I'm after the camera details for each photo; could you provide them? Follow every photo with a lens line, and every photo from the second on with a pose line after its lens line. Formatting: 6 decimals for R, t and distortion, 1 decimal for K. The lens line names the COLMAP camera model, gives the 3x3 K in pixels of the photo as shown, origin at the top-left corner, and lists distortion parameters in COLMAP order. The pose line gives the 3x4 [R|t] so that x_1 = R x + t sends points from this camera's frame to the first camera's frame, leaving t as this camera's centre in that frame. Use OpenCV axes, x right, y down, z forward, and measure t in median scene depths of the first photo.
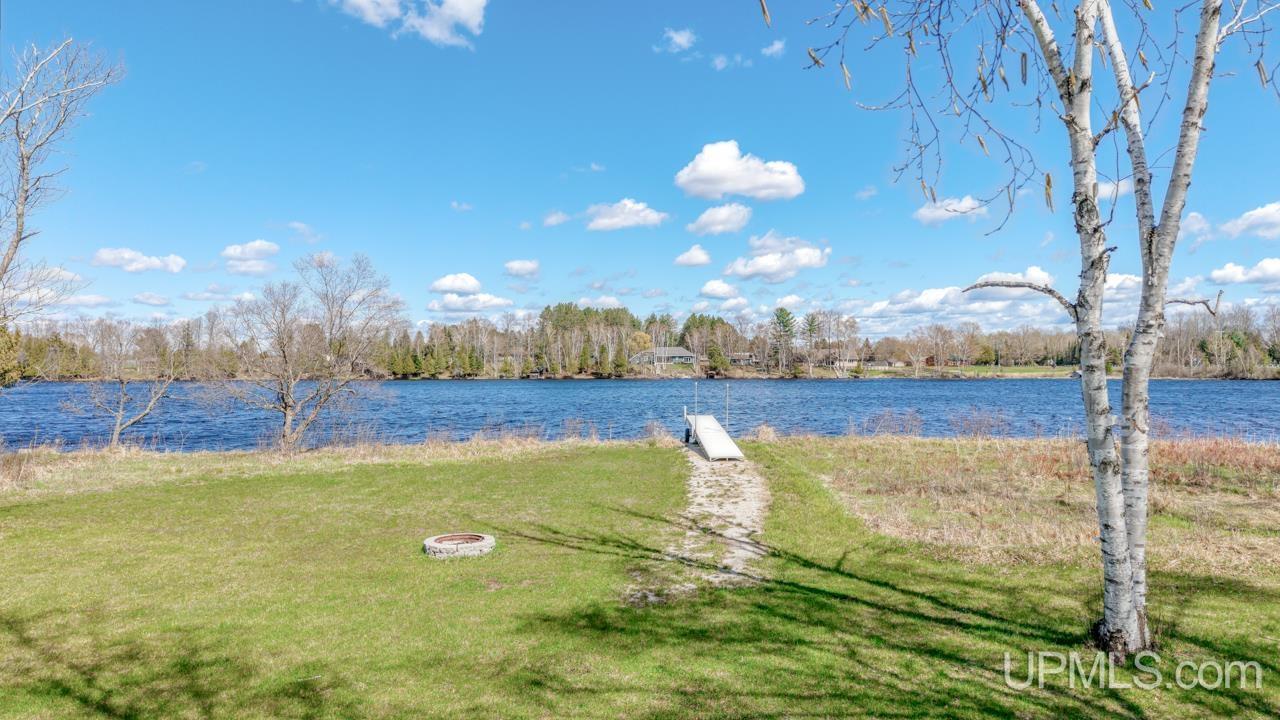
lens RADIAL K [[868.9, 0, 641.5], [0, 868.9, 362.7], [0, 0, 1]] dist [0.063120, -0.000689]
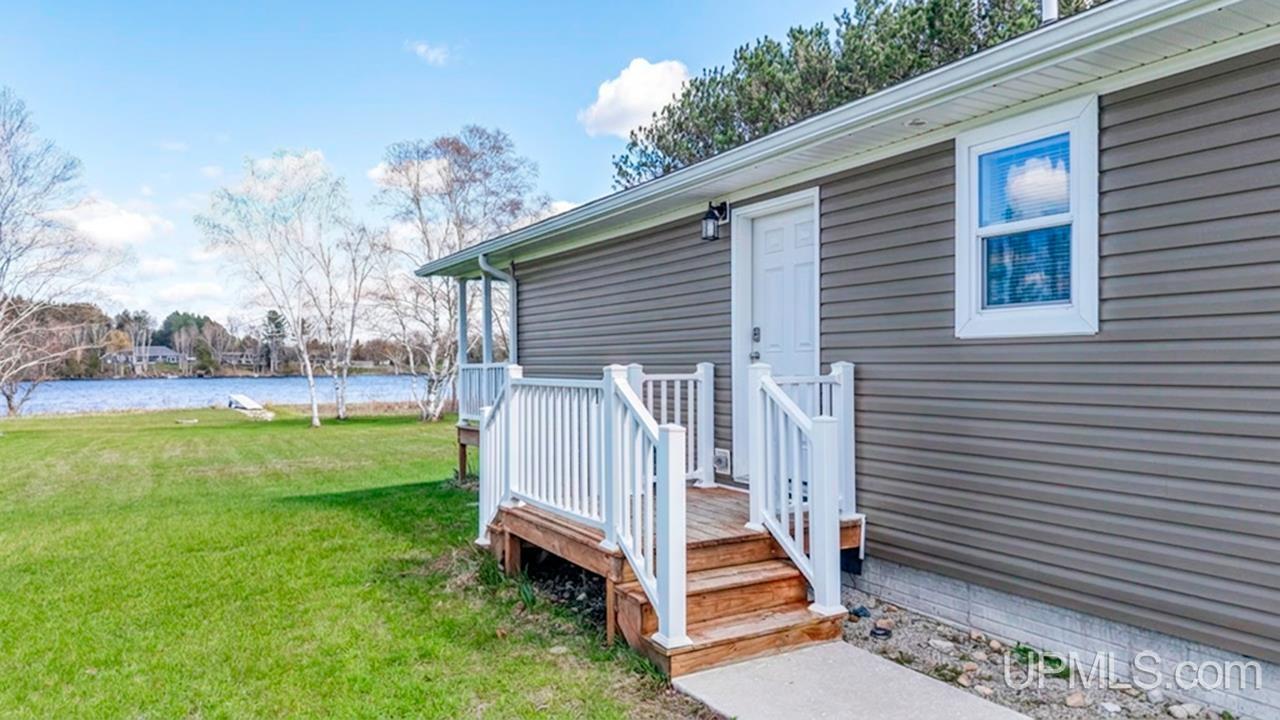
lens RADIAL K [[868.9, 0, 629.8], [0, 868.9, 366.2], [0, 0, 1]] dist [0.063120, -0.000689]
pose [[0.857516, -0.004442, 0.514438, -0.018247], [0.003197, 0.999989, 0.003304, 0.003216], [-0.514448, -0.001189, 0.857521, -0.141884]]
